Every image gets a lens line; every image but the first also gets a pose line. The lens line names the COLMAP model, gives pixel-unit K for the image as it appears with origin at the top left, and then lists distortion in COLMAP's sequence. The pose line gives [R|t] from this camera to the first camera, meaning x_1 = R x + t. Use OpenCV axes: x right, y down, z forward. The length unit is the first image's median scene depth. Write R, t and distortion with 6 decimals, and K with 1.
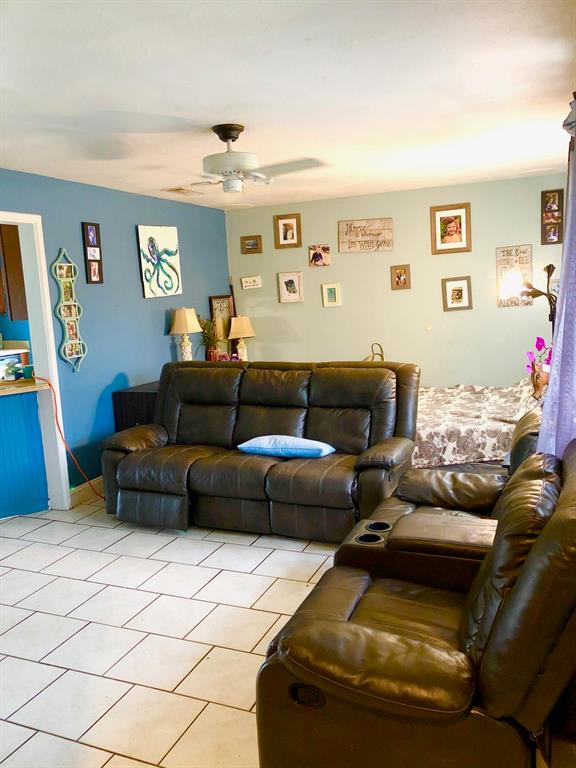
lens RADIAL K [[638.9, 0, 288.0], [0, 638.9, 384.0], [0, 0, 1]] dist [0.031584, 0.000971]
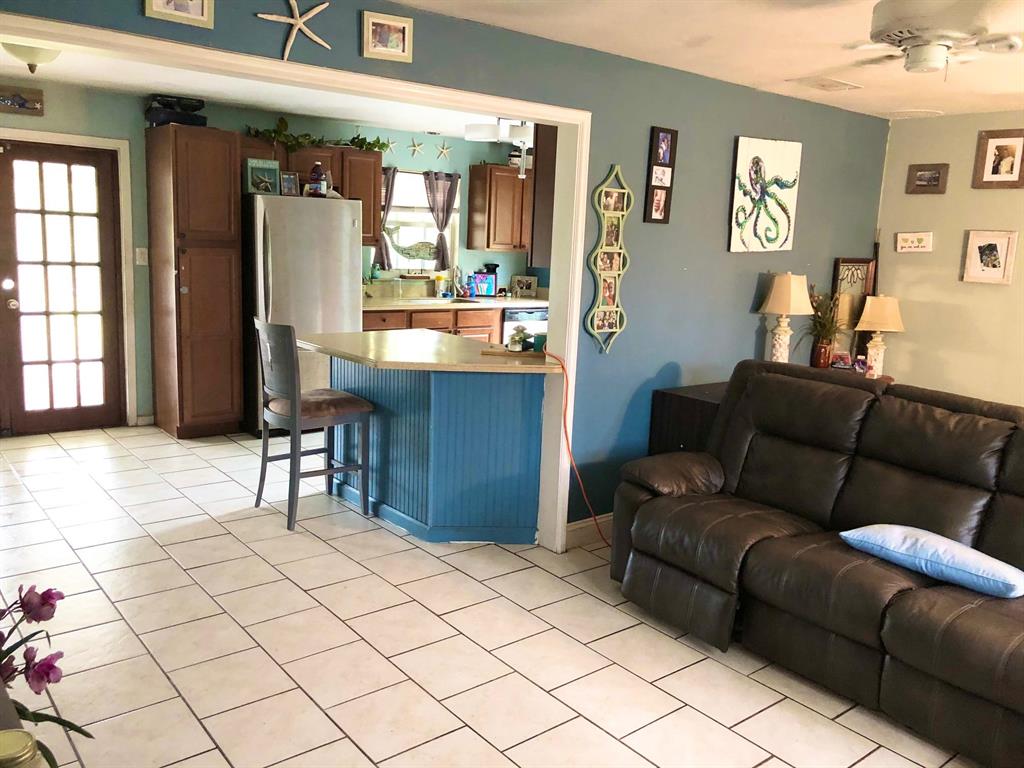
lens RADIAL K [[851.9, 0, 516.1], [0, 851.9, 385.1], [0, 0, 1]] dist [0.031584, 0.000971]
pose [[0.885288, 0.174263, -0.431158, -0.025210], [-0.160148, 0.984668, 0.069149, -0.032900], [0.436598, 0.007832, 0.899623, 0.165653]]
